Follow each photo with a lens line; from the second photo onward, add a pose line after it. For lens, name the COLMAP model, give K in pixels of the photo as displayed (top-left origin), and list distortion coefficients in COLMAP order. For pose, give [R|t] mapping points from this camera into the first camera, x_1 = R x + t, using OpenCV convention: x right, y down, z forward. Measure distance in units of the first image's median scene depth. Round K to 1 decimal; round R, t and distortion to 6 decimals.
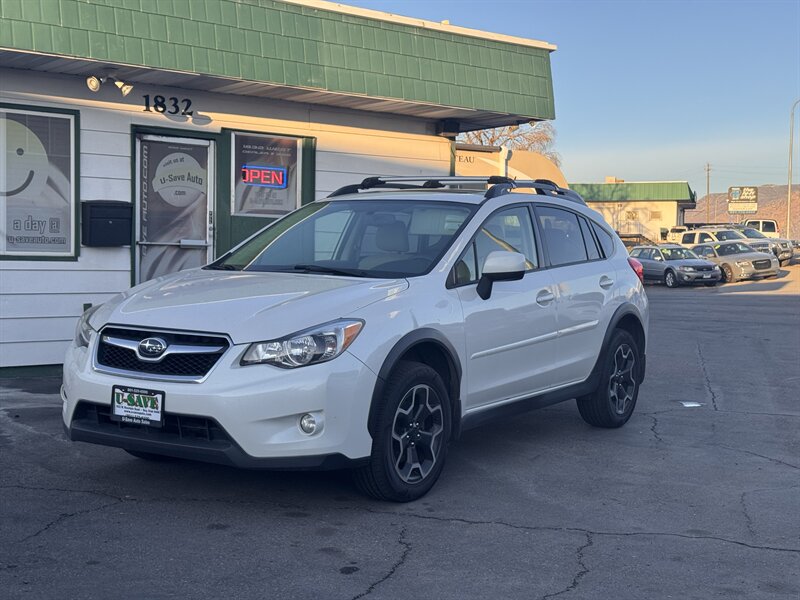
lens RADIAL K [[1099.6, 0, 400.0], [0, 1099.6, 300.0], [0, 0, 1]] dist [0.147139, -0.073230]
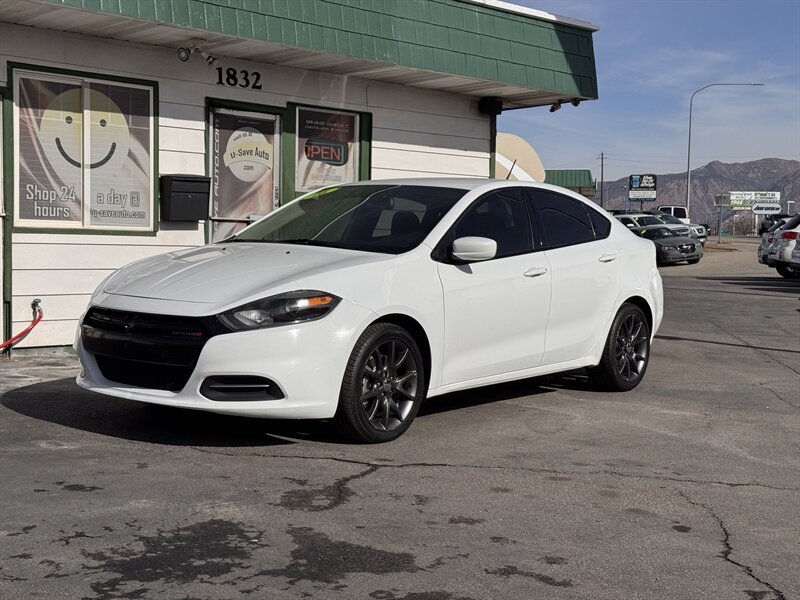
lens RADIAL K [[1093.7, 0, 400.0], [0, 1093.7, 300.0], [0, 0, 1]] dist [0.183575, -0.281211]
pose [[0.995426, -0.002309, 0.095510, -0.160330], [0.001050, 0.999912, 0.013235, 0.008513], [-0.095532, -0.013075, 0.995340, 0.008460]]
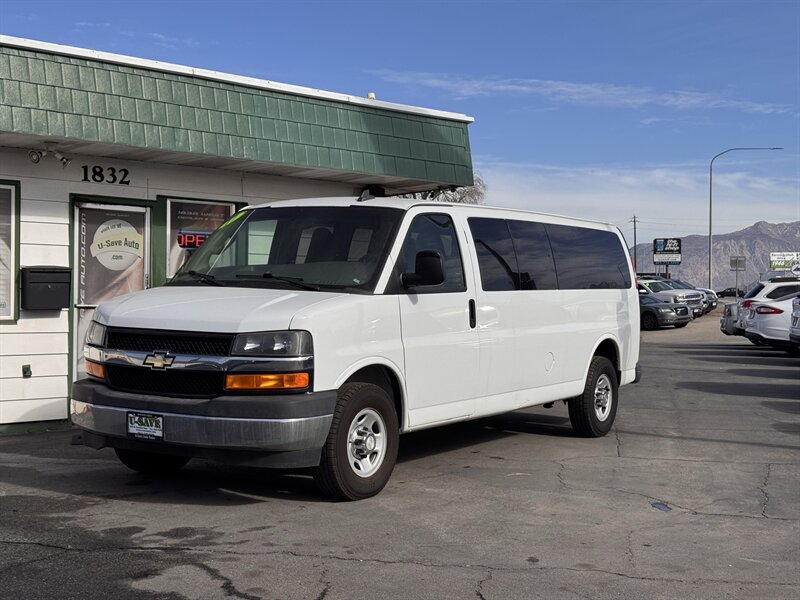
lens RADIAL K [[1093.7, 0, 400.0], [0, 1093.7, 300.0], [0, 0, 1]] dist [0.183575, -0.281211]
pose [[0.998304, -0.008748, 0.057557, 0.008173], [0.011375, 0.998901, -0.045468, -0.005817], [-0.057096, 0.046045, 0.997306, -0.058332]]
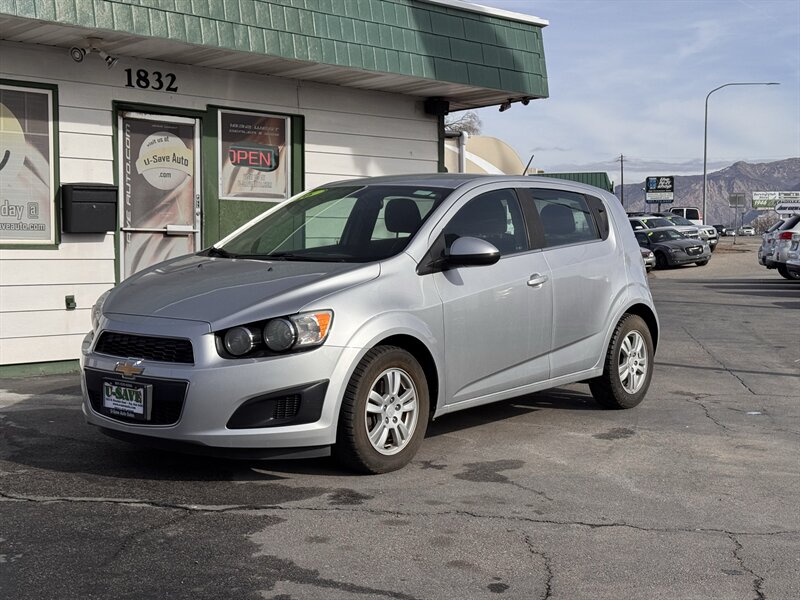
lens RADIAL K [[1093.7, 0, 406.3], [0, 1093.7, 295.7], [0, 0, 1]] dist [0.188282, -0.322187]
pose [[0.996722, -0.017796, 0.078915, -0.072869], [0.017578, 0.999840, 0.003448, 0.004991], [-0.078964, -0.002050, 0.996875, 0.060296]]
